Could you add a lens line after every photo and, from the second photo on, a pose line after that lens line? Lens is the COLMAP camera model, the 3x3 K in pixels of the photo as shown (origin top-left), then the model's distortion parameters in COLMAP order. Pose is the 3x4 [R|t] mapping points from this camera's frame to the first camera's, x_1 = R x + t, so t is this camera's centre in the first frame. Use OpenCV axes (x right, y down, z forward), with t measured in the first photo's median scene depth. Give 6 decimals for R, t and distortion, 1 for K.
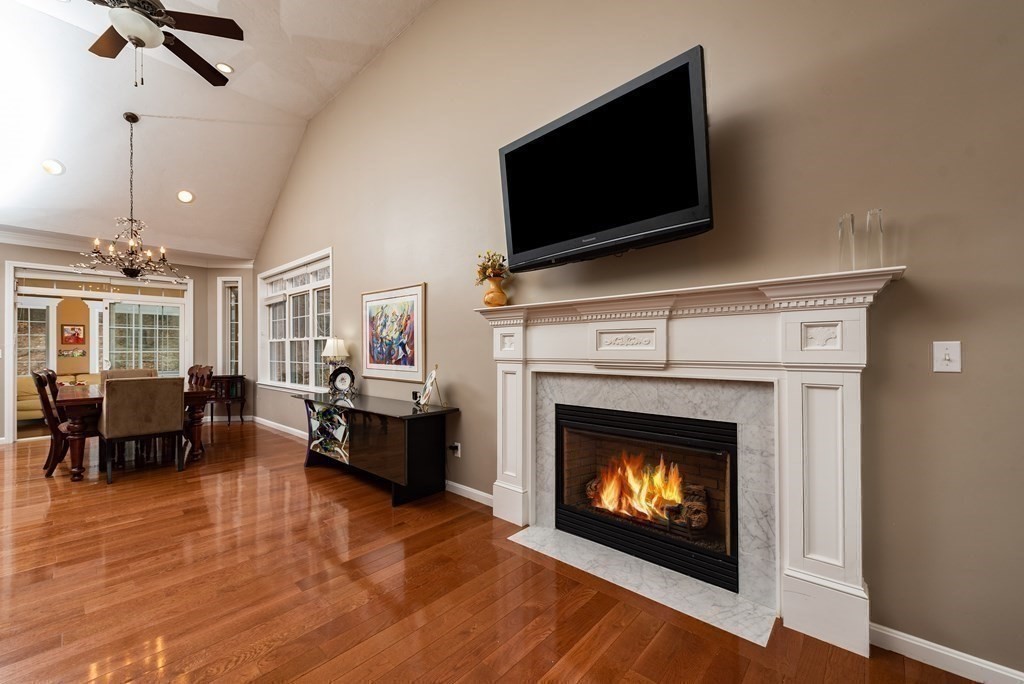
lens RADIAL K [[401.7, 0, 518.9], [0, 401.7, 351.6], [0, 0, 1]] dist [-0.000166, -0.000120]
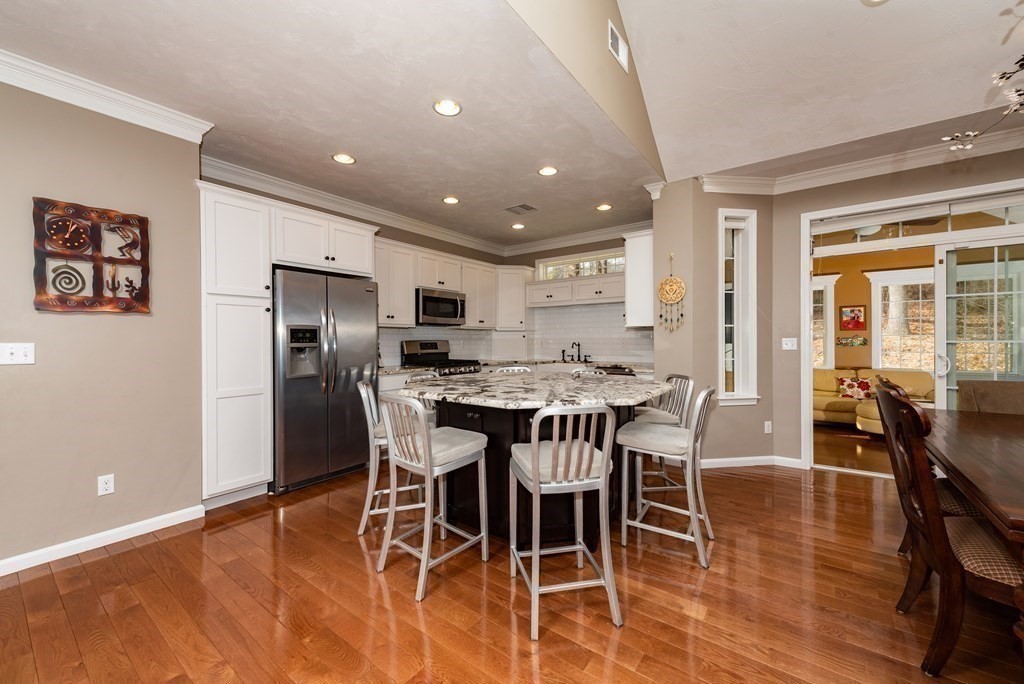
lens RADIAL K [[400.4, 0, 512.0], [0, 400.4, 342.0], [0, 0, 1]] dist [0.000437, 0.000007]
pose [[0.083695, 0.004276, -0.996482, -0.767268], [0.005465, 0.999974, 0.004750, -0.004680], [0.996476, -0.005844, 0.083669, 0.534415]]
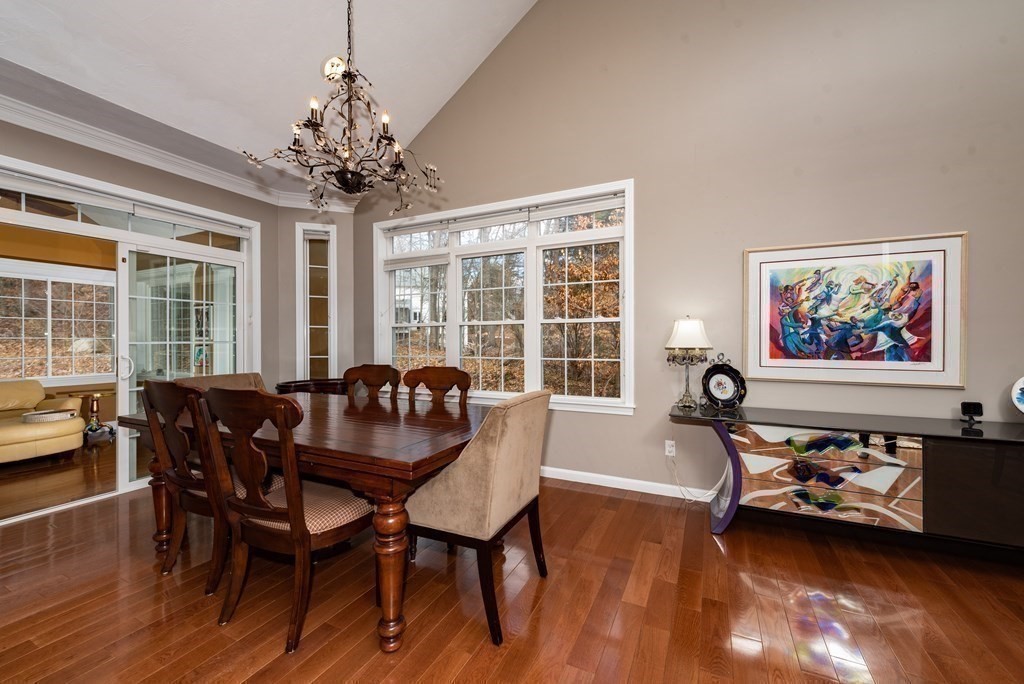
lens RADIAL K [[400.4, 0, 512.0], [0, 400.4, 342.0], [0, 0, 1]] dist [0.000437, 0.000007]
pose [[0.962665, -0.001070, 0.270692, -0.981131], [0.001792, 0.999995, -0.002422, 0.004073], [-0.270688, 0.002817, 0.962663, 0.510323]]
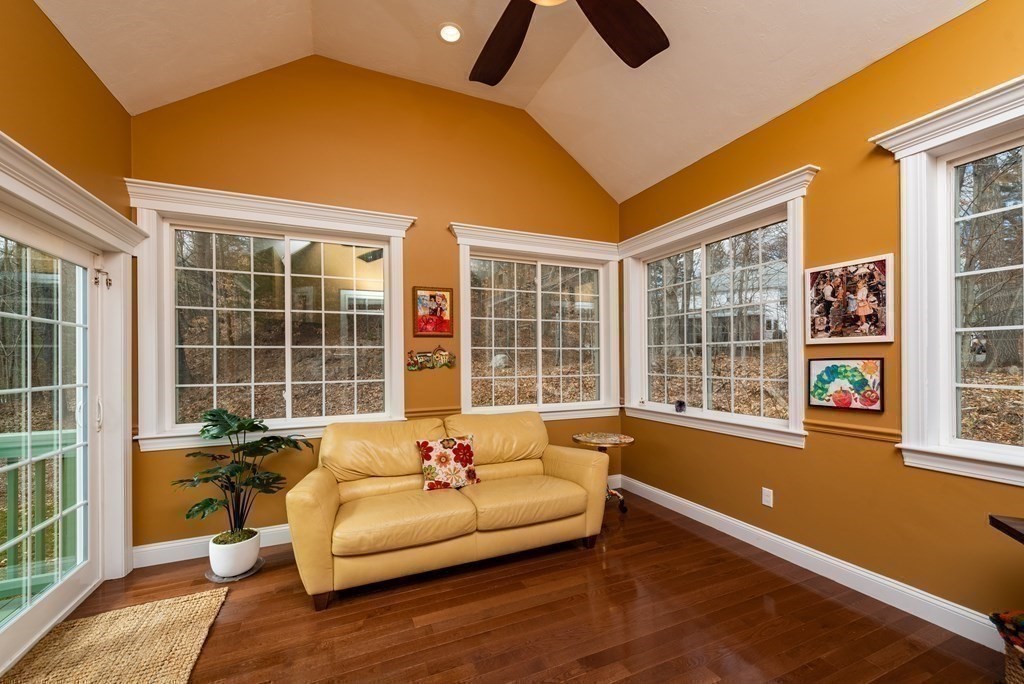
lens RADIAL K [[407.6, 0, 510.8], [0, 407.6, 364.8], [0, 0, 1]] dist [0.000751, 0.000010]
pose [[0.906832, -0.000456, -0.421491, -1.776710], [0.000919, 0.999999, 0.000895, 0.018347], [0.421490, -0.001199, 0.906832, 1.366438]]
